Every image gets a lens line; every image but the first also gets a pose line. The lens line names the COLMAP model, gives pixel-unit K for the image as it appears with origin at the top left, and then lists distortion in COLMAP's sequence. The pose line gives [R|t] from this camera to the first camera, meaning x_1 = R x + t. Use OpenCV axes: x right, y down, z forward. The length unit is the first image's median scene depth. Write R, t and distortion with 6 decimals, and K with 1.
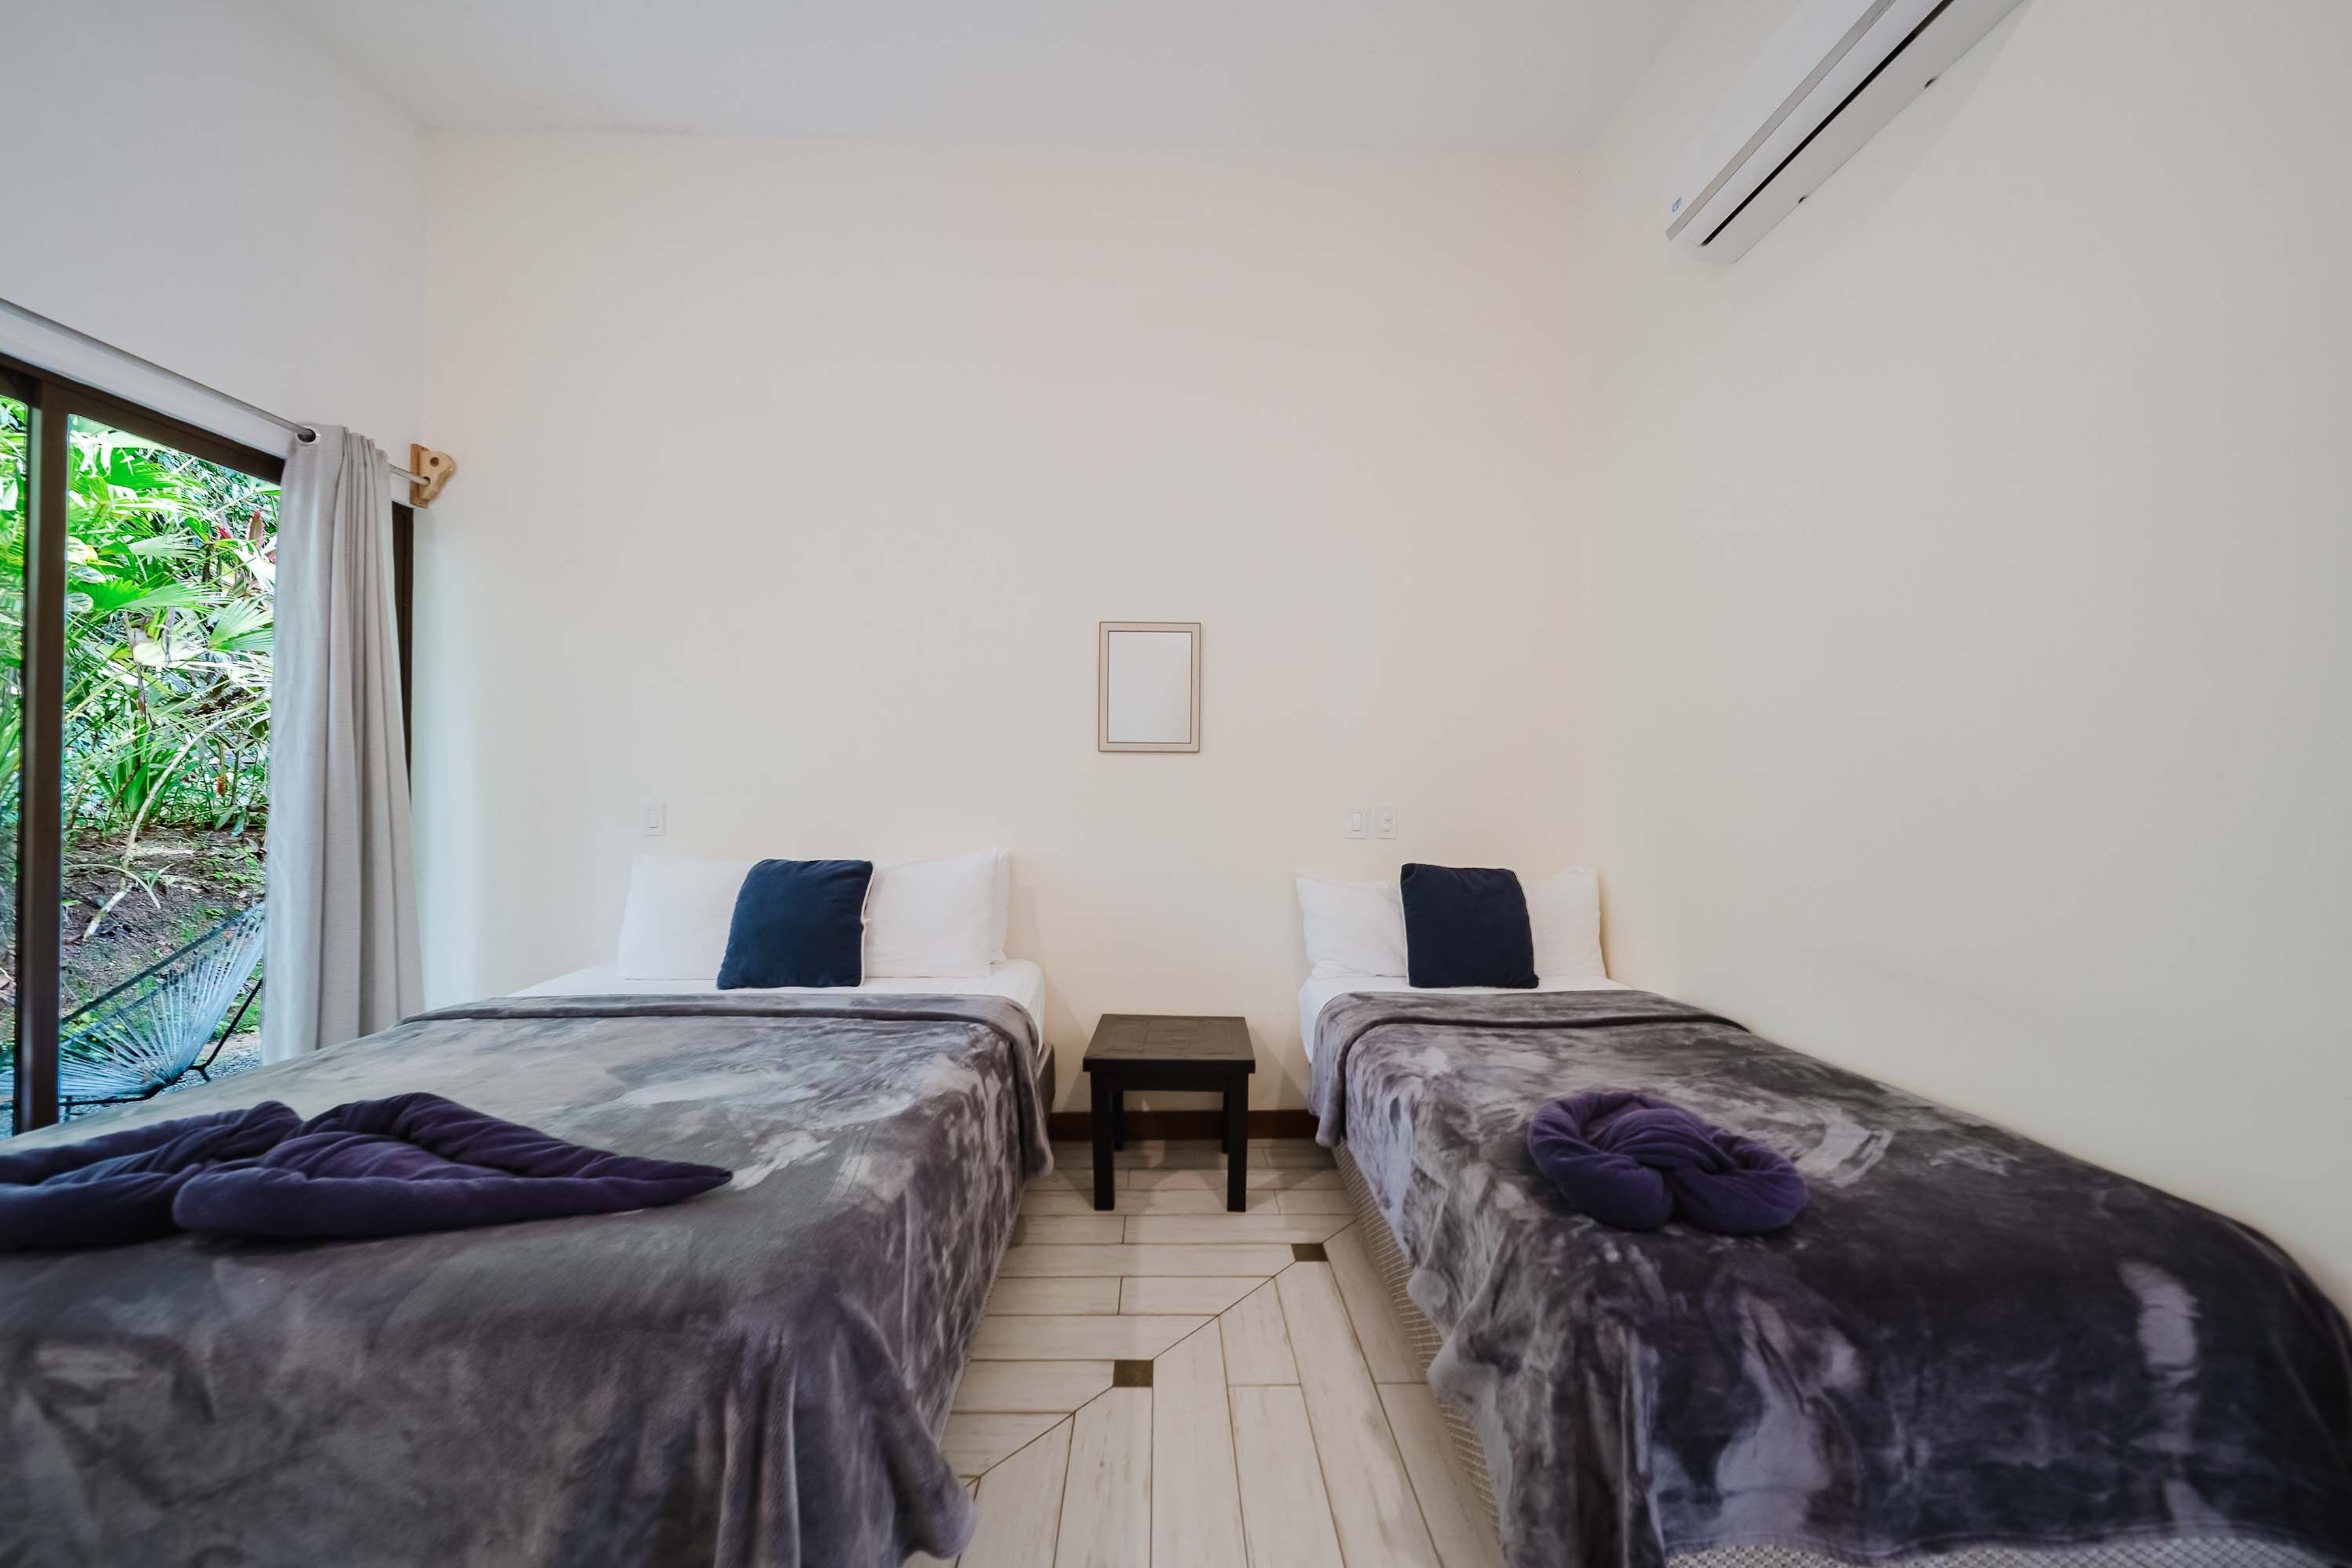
lens RADIAL K [[842.5, 0, 1176.0], [0, 842.5, 784.0], [0, 0, 1]] dist [0.014657, -0.000037]
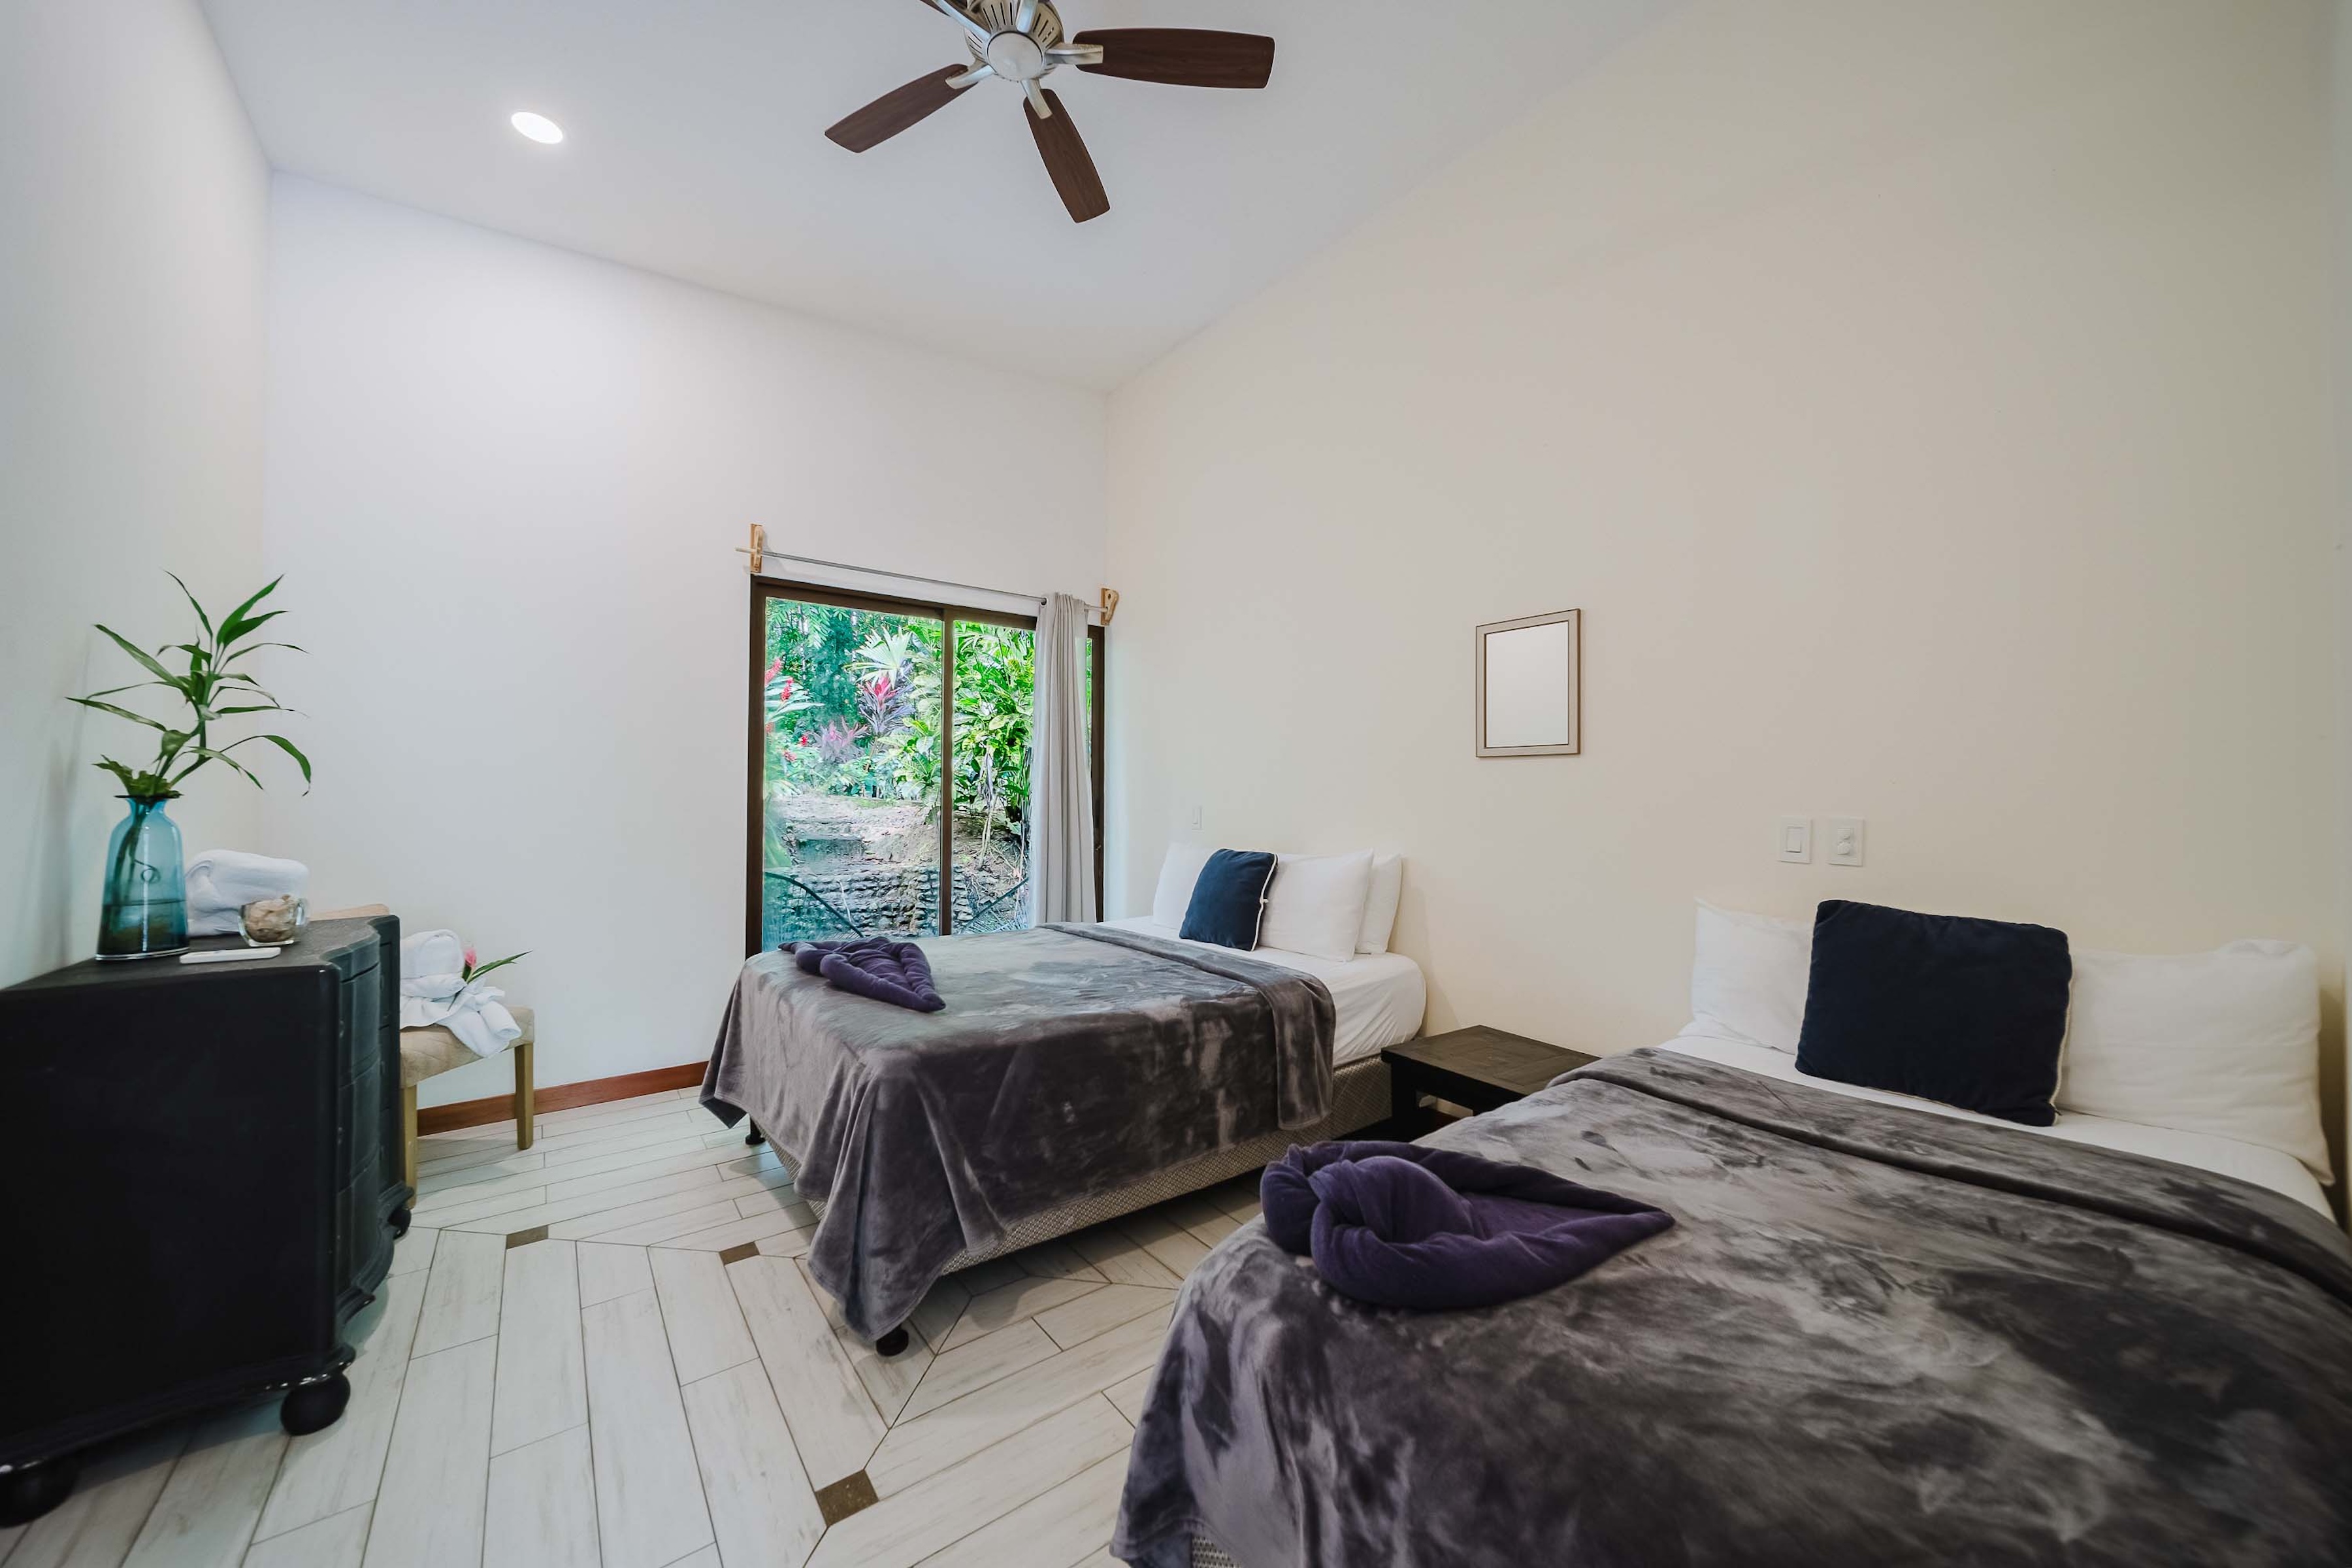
lens RADIAL K [[842.5, 0, 1176.0], [0, 842.5, 784.0], [0, 0, 1]] dist [0.014657, -0.000037]
pose [[0.603323, -0.014173, -0.797371, 0.489694], [0.004381, 0.999886, -0.014457, 0.004883], [0.797485, 0.005229, 0.603316, 0.130533]]
